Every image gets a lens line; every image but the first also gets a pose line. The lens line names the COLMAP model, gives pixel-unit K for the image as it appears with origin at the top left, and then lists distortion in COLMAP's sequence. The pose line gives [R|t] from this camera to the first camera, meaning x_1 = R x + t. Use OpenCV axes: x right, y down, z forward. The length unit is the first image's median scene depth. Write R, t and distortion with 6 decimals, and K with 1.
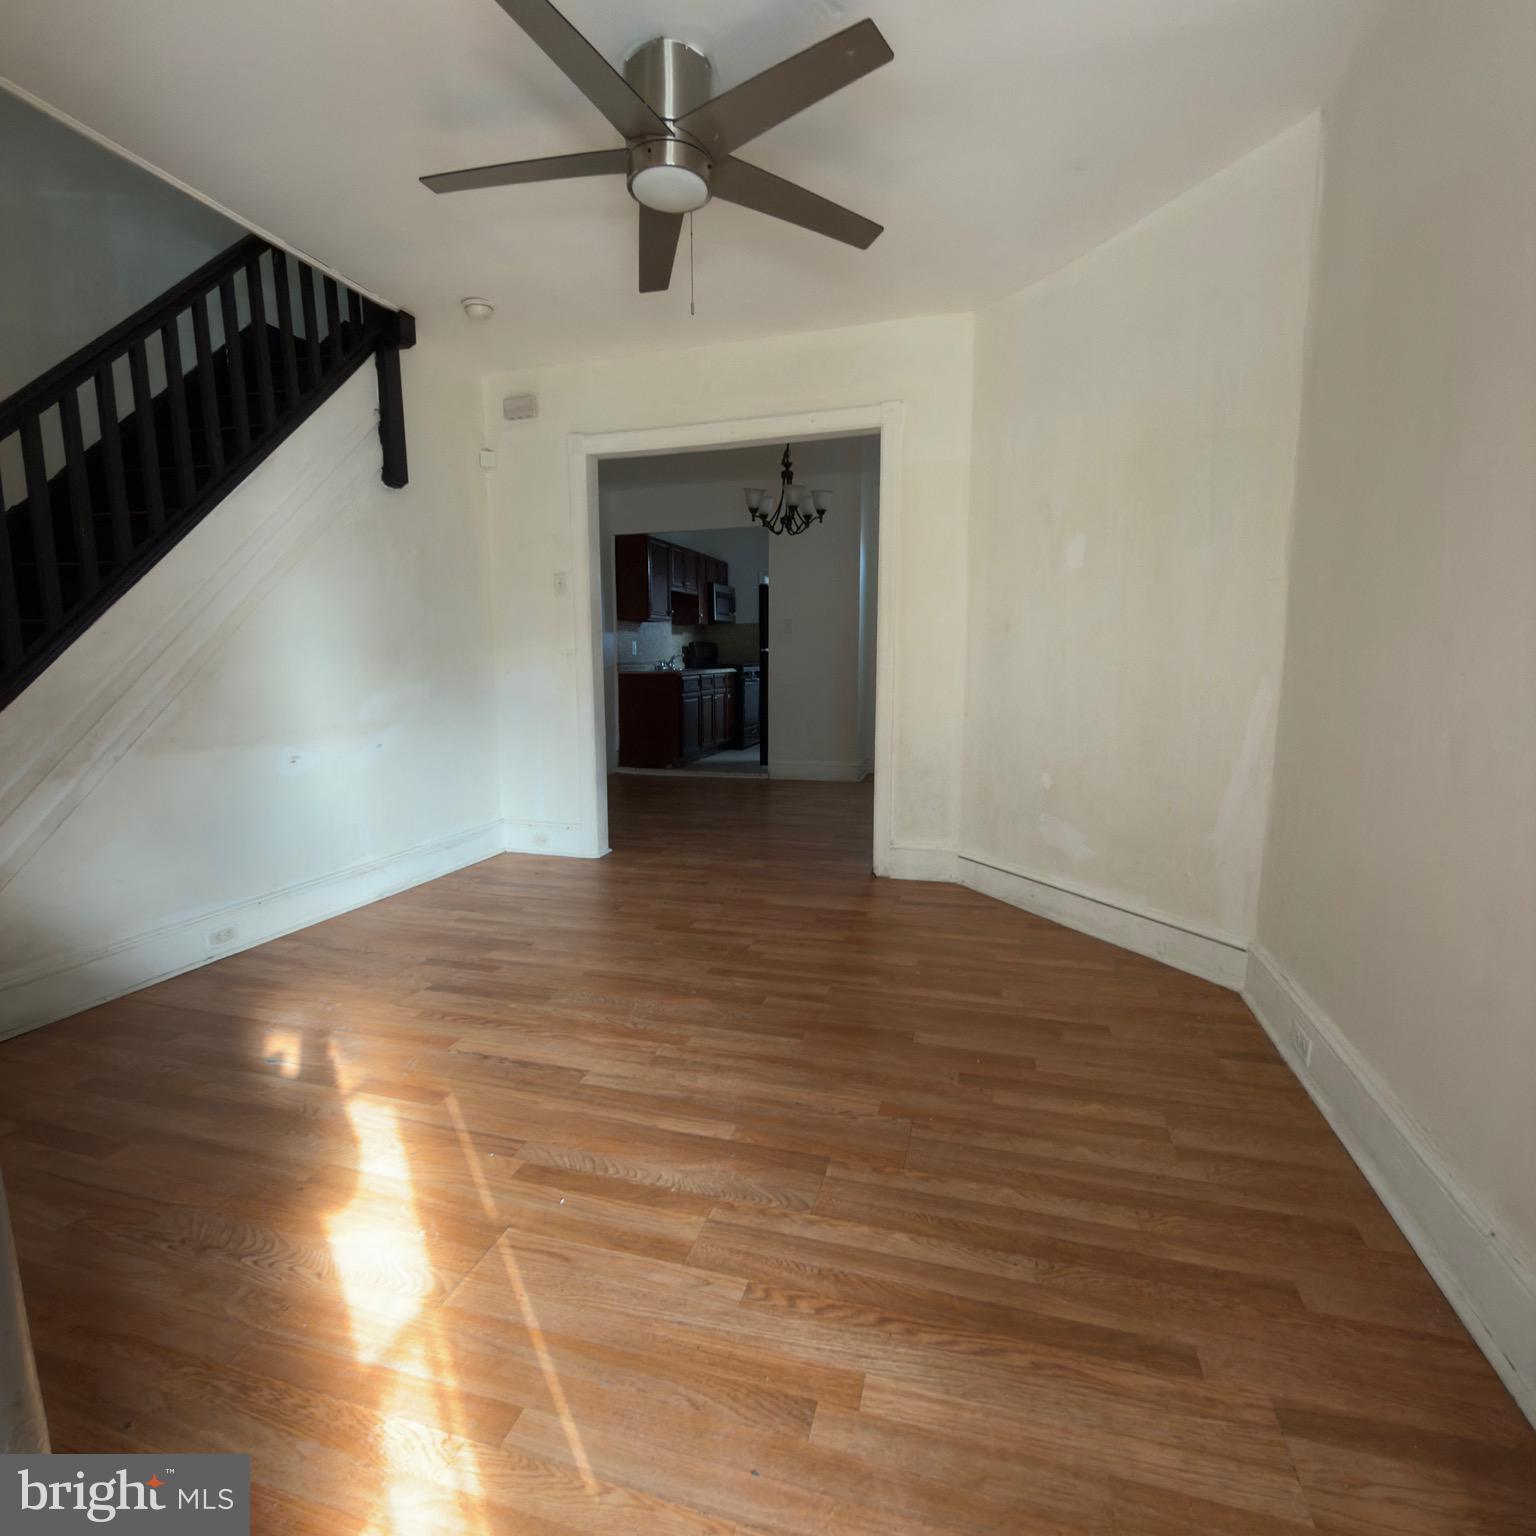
lens RADIAL K [[817.5, 0, 761.1], [0, 817.5, 762.8], [0, 0, 1]] dist [0.000822, -0.000760]
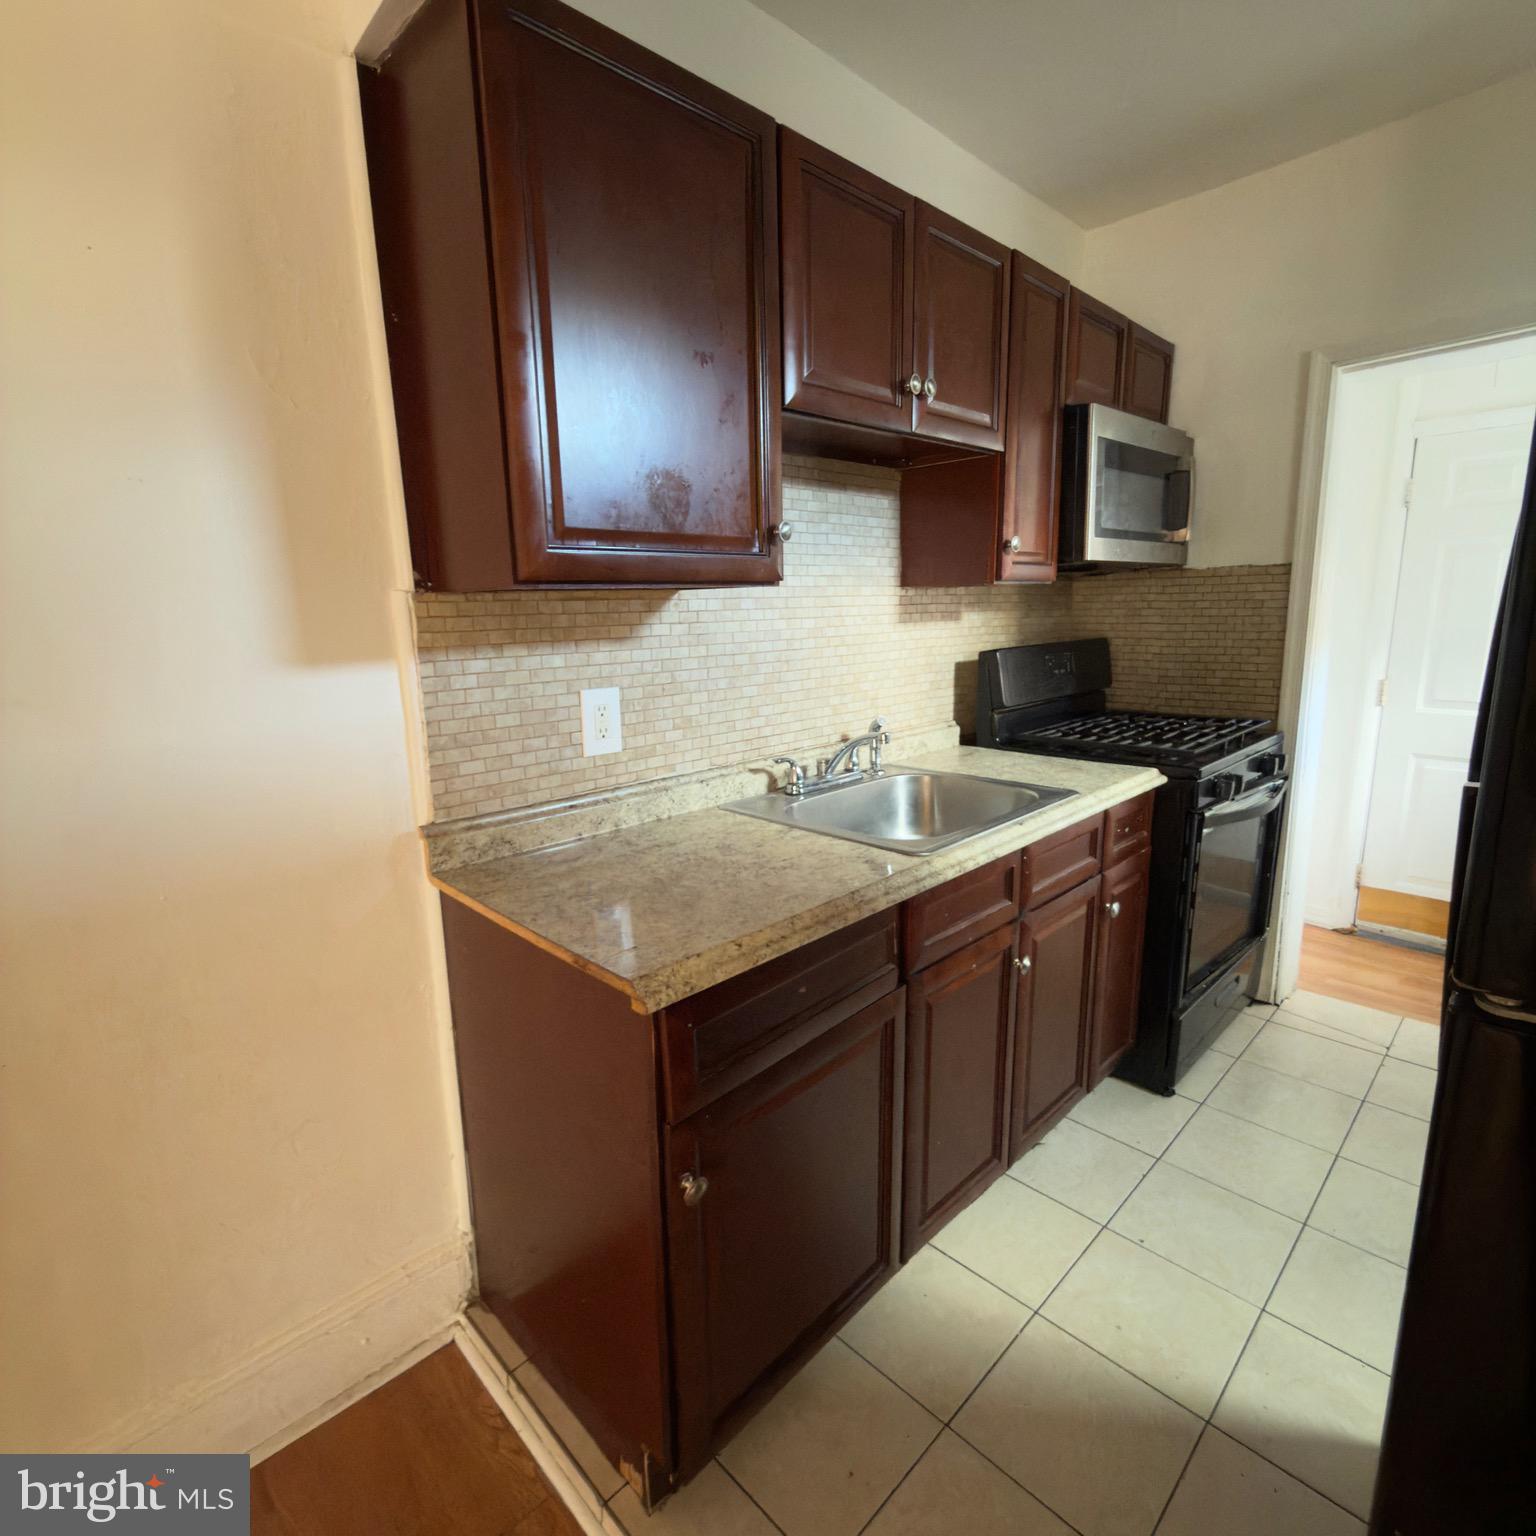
lens RADIAL K [[817.5, 0, 761.1], [0, 817.5, 762.8], [0, 0, 1]] dist [0.000822, -0.000760]
pose [[0.868953, 0.084659, -0.487600, -0.017200], [-0.049598, 0.995197, 0.084402, -0.130170], [0.492404, -0.049157, 0.868978, 0.734460]]
